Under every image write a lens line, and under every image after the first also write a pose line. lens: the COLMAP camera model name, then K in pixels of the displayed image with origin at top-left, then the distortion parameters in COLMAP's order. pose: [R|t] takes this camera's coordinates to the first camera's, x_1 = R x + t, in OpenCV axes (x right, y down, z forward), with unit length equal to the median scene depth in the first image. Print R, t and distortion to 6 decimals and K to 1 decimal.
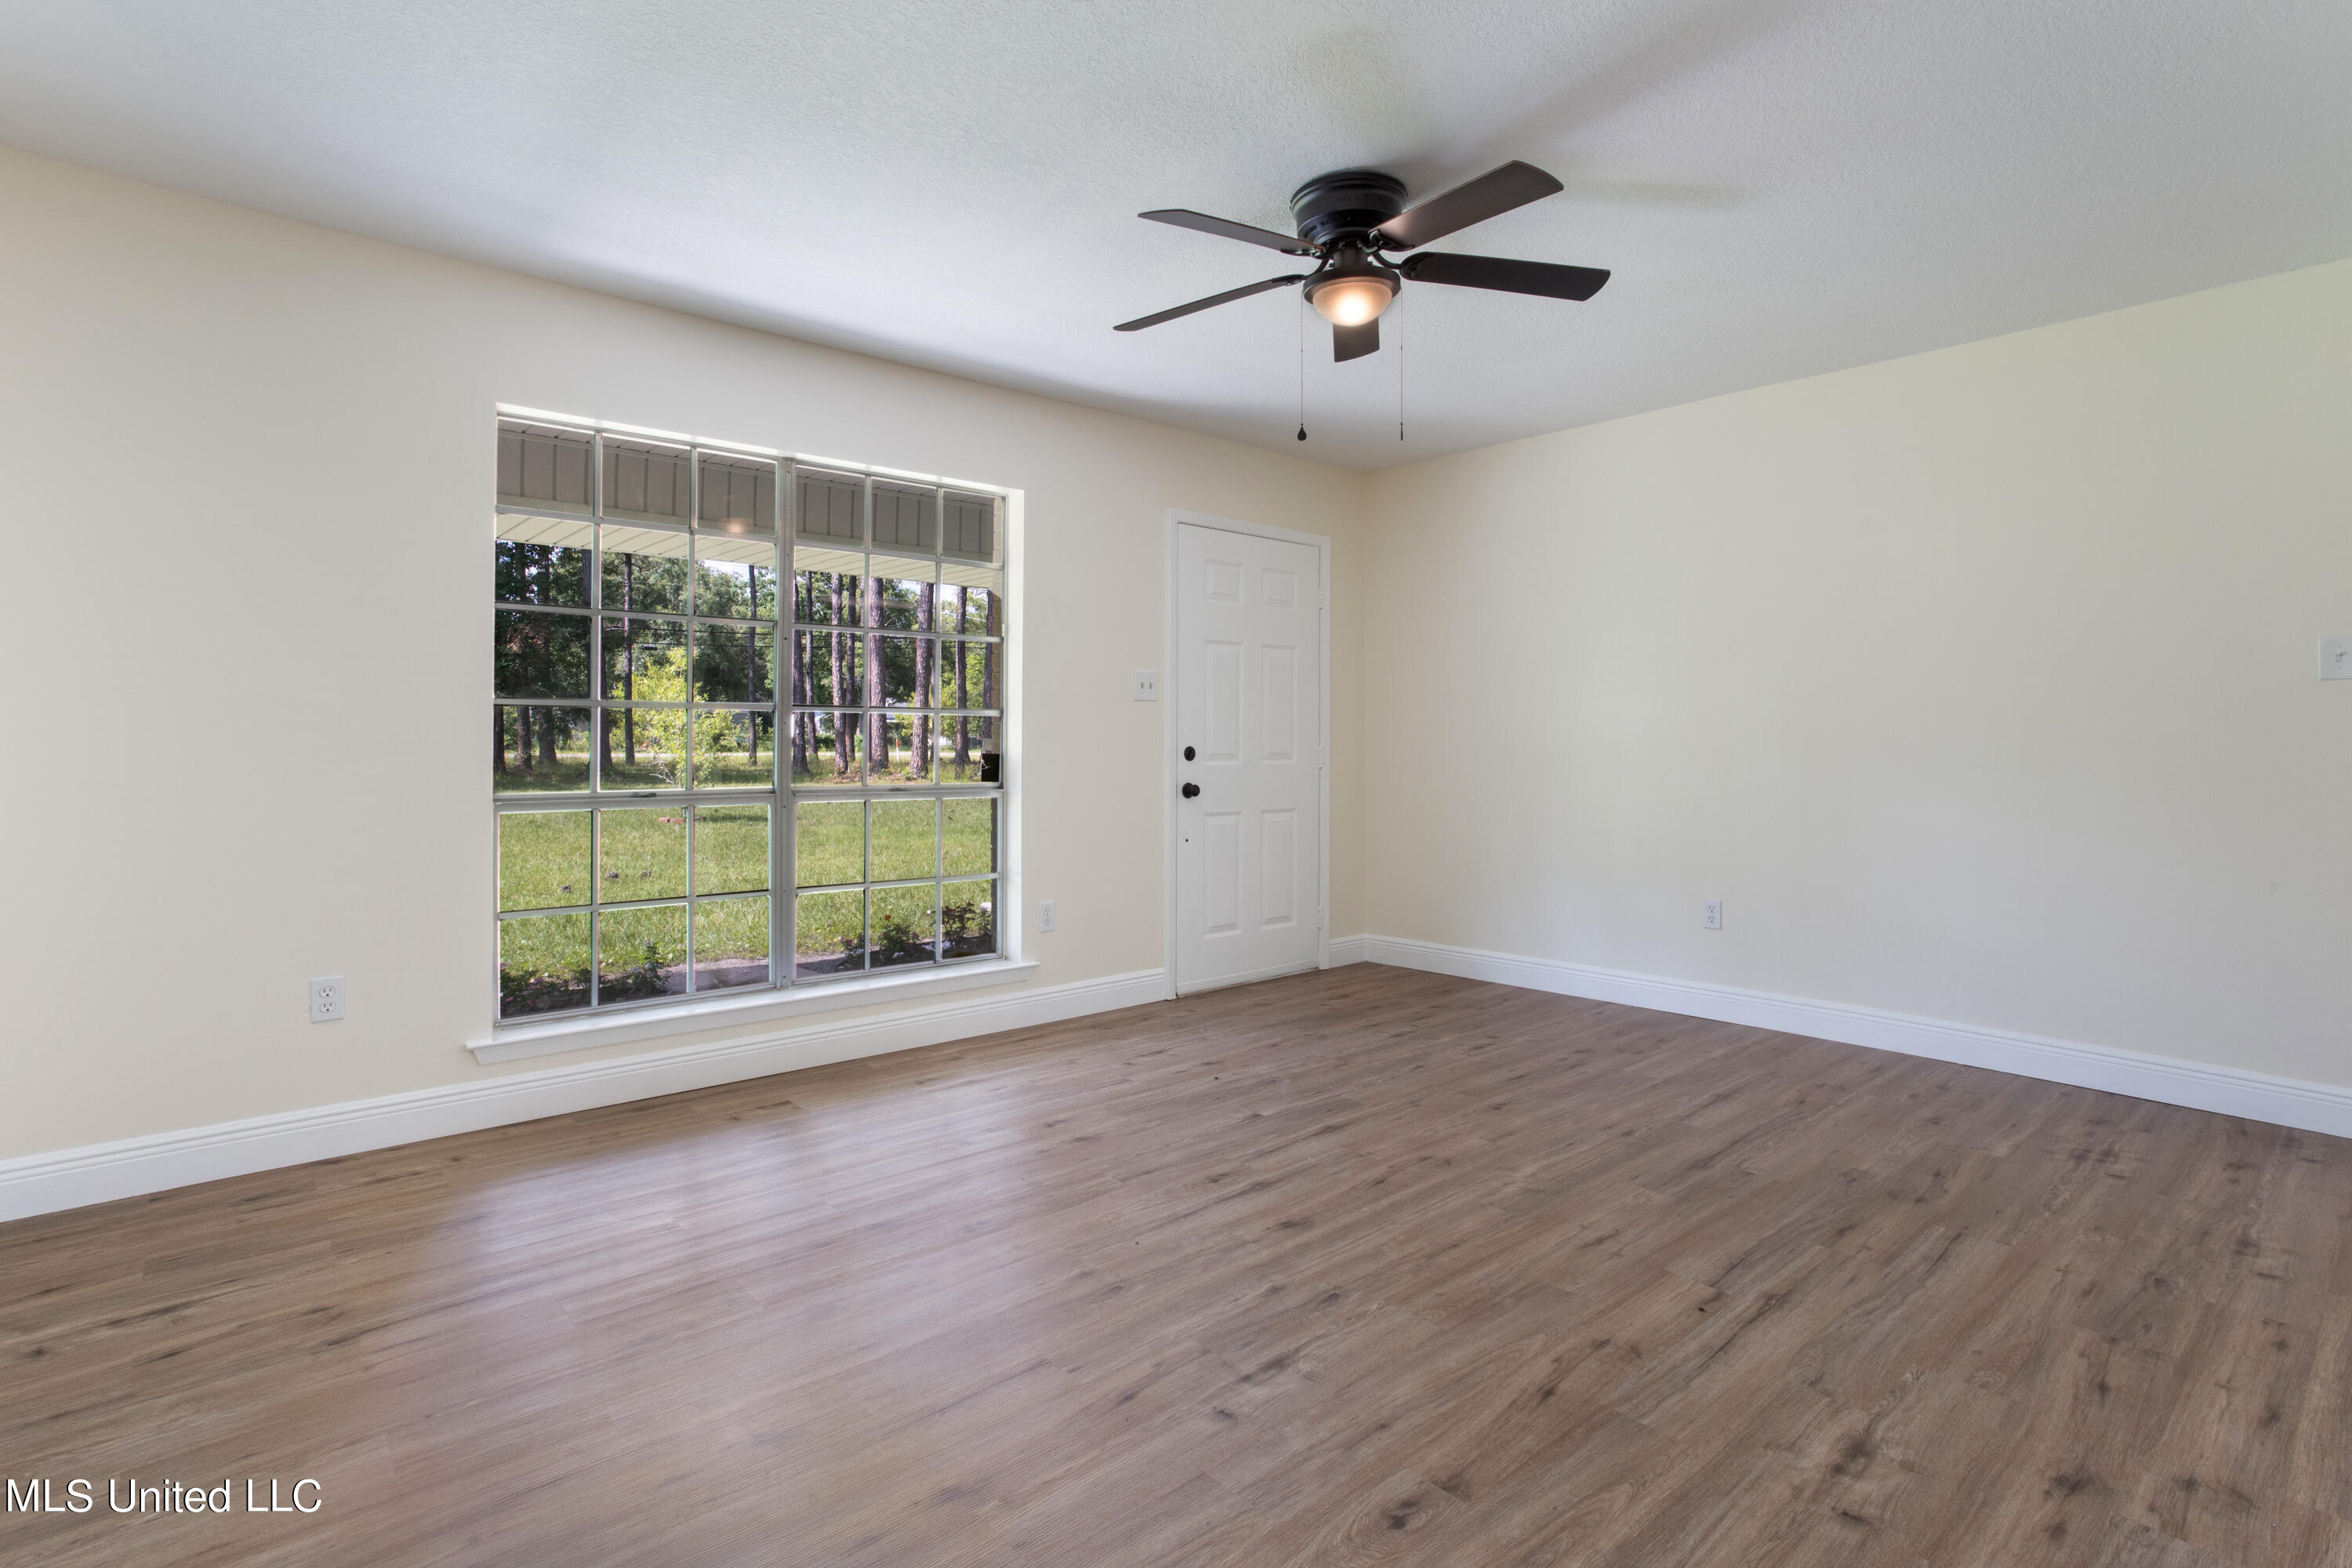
lens RADIAL K [[1138.0, 0, 1155.6], [0, 1138.0, 745.8], [0, 0, 1]] dist [-0.032625, 0.007206]
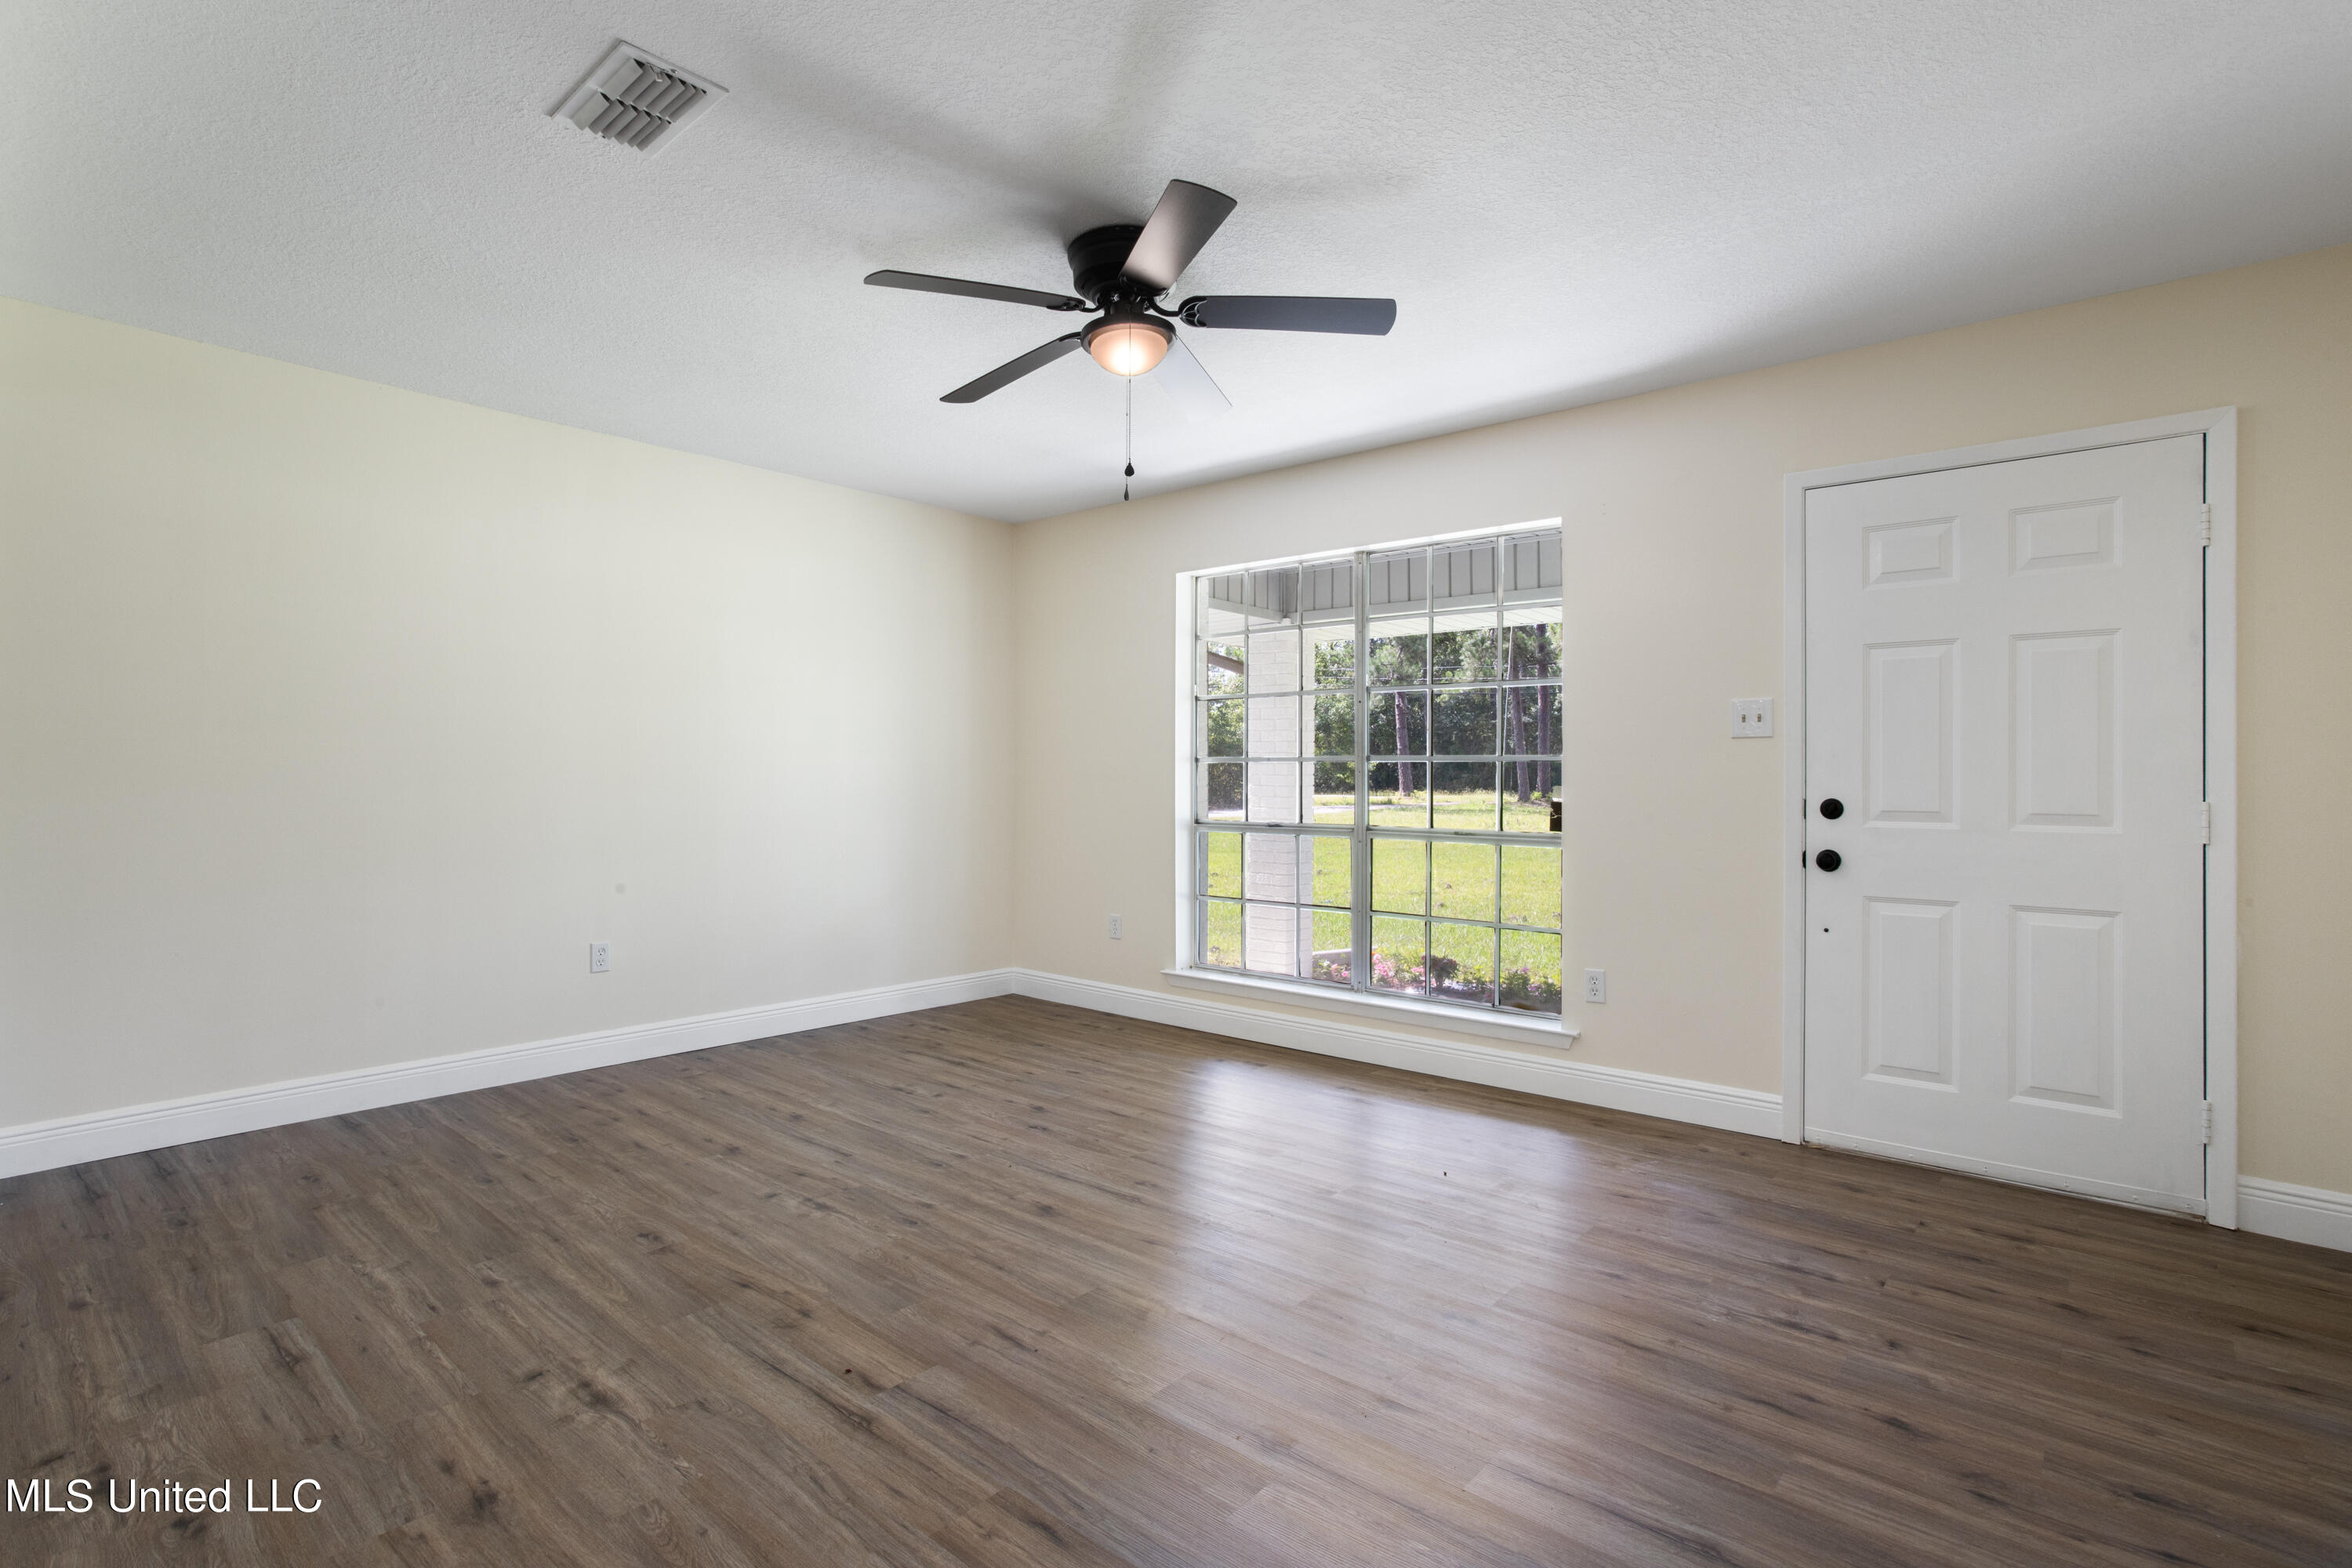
lens RADIAL K [[1107.7, 0, 1173.3], [0, 1107.7, 762.1], [0, 0, 1]] dist [-0.029067, 0.000855]
pose [[0.154822, -0.012542, -0.987863, 1.296749], [-0.010981, 0.999836, -0.014415, -0.016023], [0.987881, 0.013080, 0.154658, 0.984551]]
